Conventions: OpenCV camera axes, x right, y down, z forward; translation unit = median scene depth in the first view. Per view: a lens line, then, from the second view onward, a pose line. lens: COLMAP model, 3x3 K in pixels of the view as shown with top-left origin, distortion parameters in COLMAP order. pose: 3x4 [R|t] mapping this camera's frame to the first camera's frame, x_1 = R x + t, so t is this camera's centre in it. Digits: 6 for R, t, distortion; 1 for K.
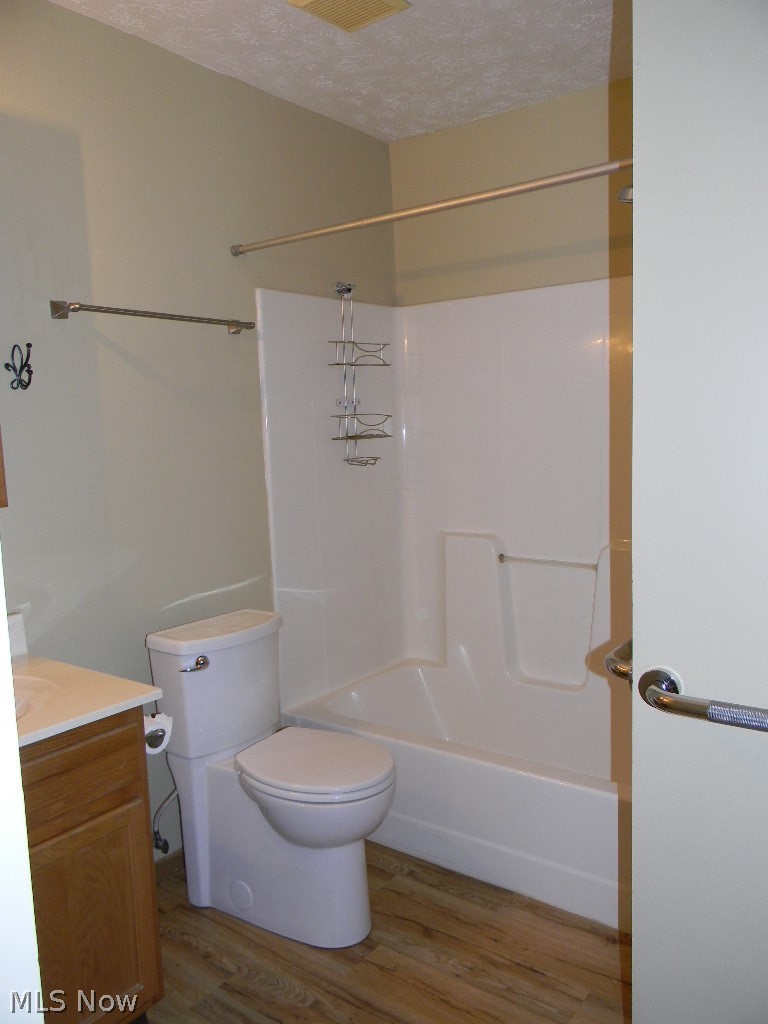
lens RADIAL K [[815.9, 0, 384.0], [0, 815.9, 512.0], [0, 0, 1]] dist [-0.009185, -0.007558]
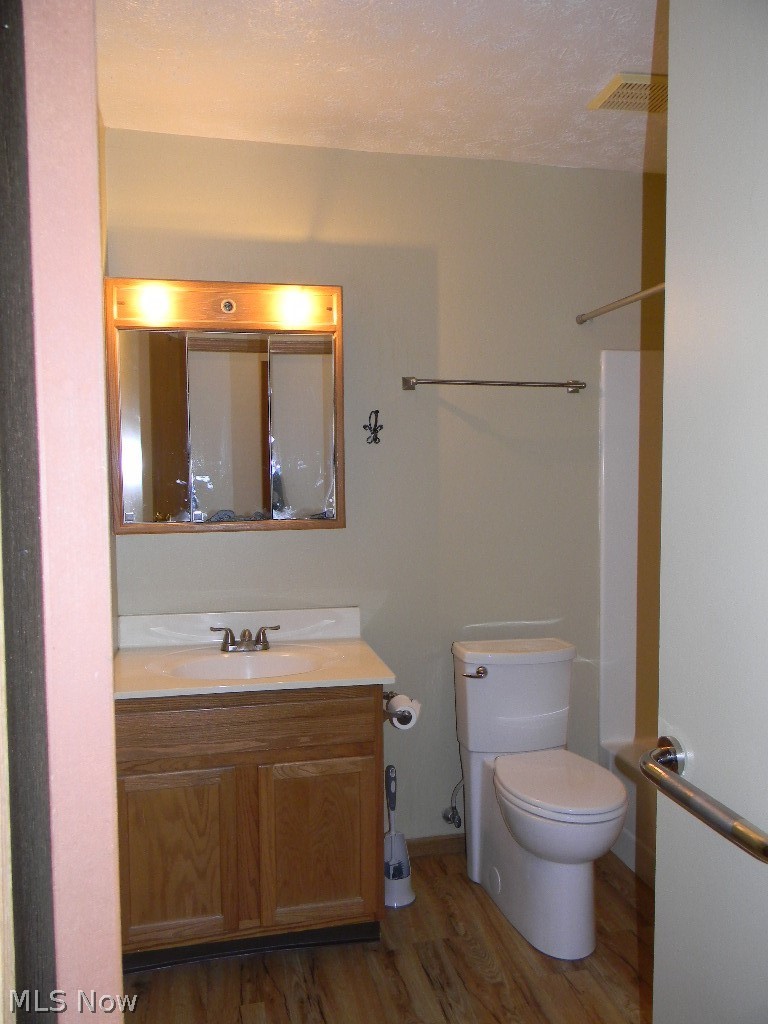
lens RADIAL K [[815.9, 0, 384.0], [0, 815.9, 512.0], [0, 0, 1]] dist [-0.009185, -0.007558]
pose [[0.748273, 0.067070, -0.659992, 0.462063], [-0.094869, 0.995469, -0.006396, -0.028919], [0.656573, 0.067398, 0.751245, -0.006365]]
